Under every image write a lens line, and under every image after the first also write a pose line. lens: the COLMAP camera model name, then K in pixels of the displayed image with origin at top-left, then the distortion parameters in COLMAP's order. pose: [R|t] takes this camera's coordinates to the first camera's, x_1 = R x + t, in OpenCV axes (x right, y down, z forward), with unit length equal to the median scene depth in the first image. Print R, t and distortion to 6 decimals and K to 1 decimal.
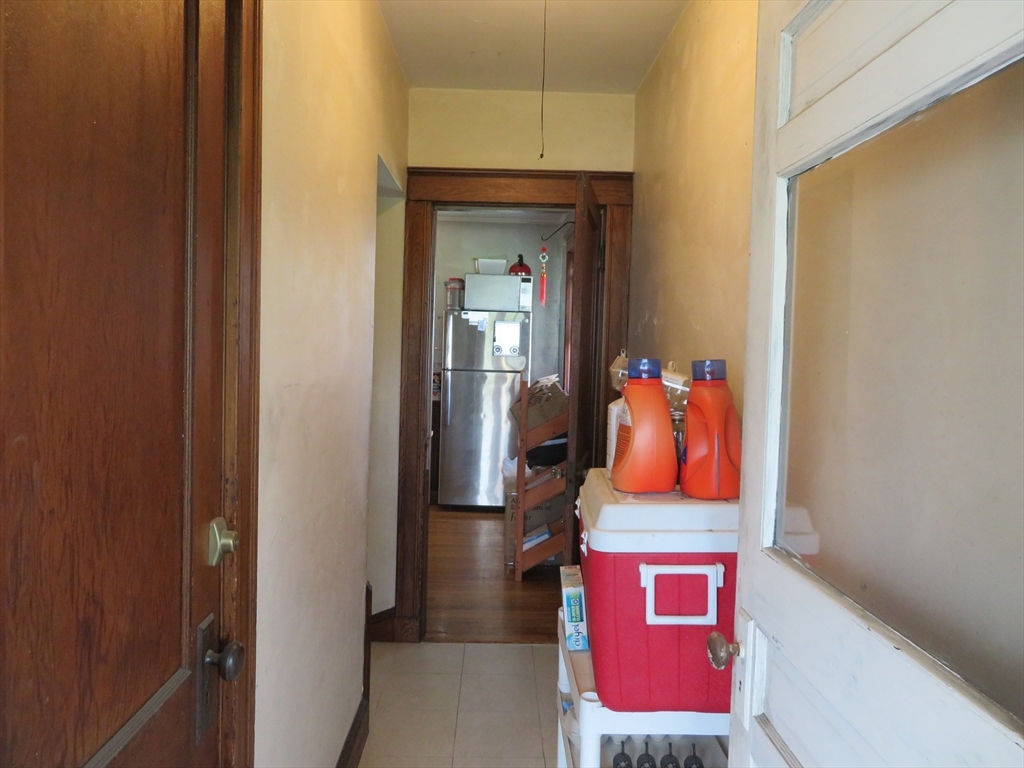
lens RADIAL K [[732.0, 0, 512.0], [0, 732.0, 381.2], [0, 0, 1]] dist [-0.011024, 0.005605]
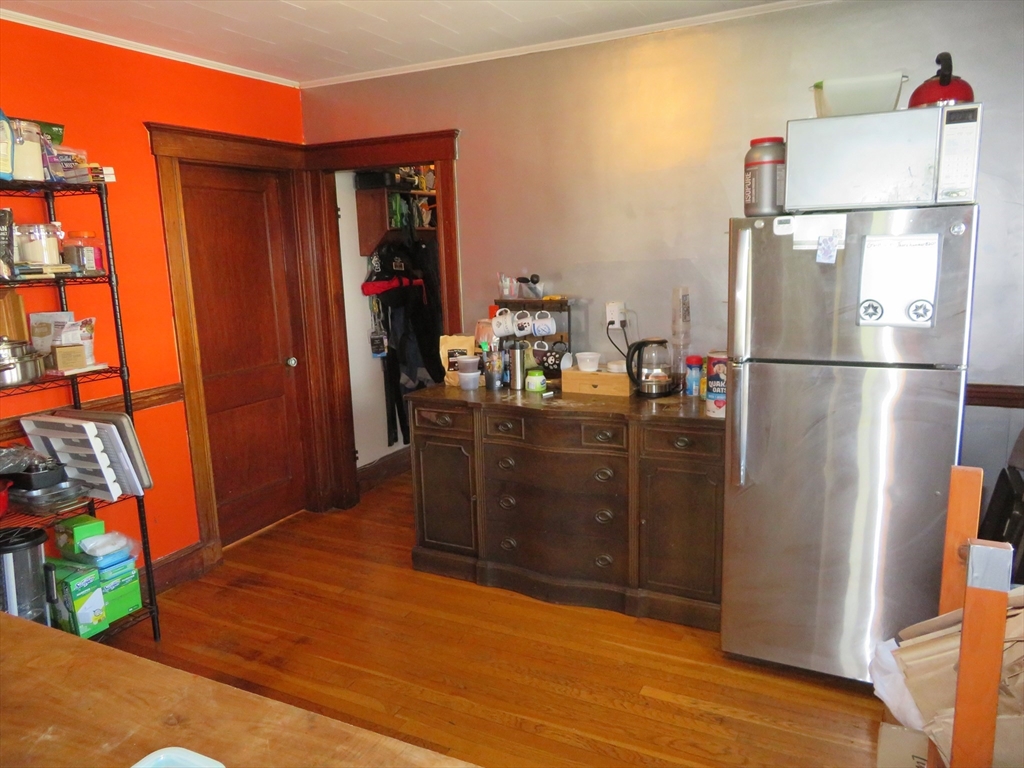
lens RADIAL K [[732.0, 0, 514.5], [0, 732.0, 384.0], [0, 0, 1]] dist [-0.011024, 0.005605]
pose [[0.878184, 0.021662, -0.477832, 0.000204], [0.035077, 0.993368, 0.109498, -0.052468], [0.477035, -0.112921, 0.871600, 0.558707]]
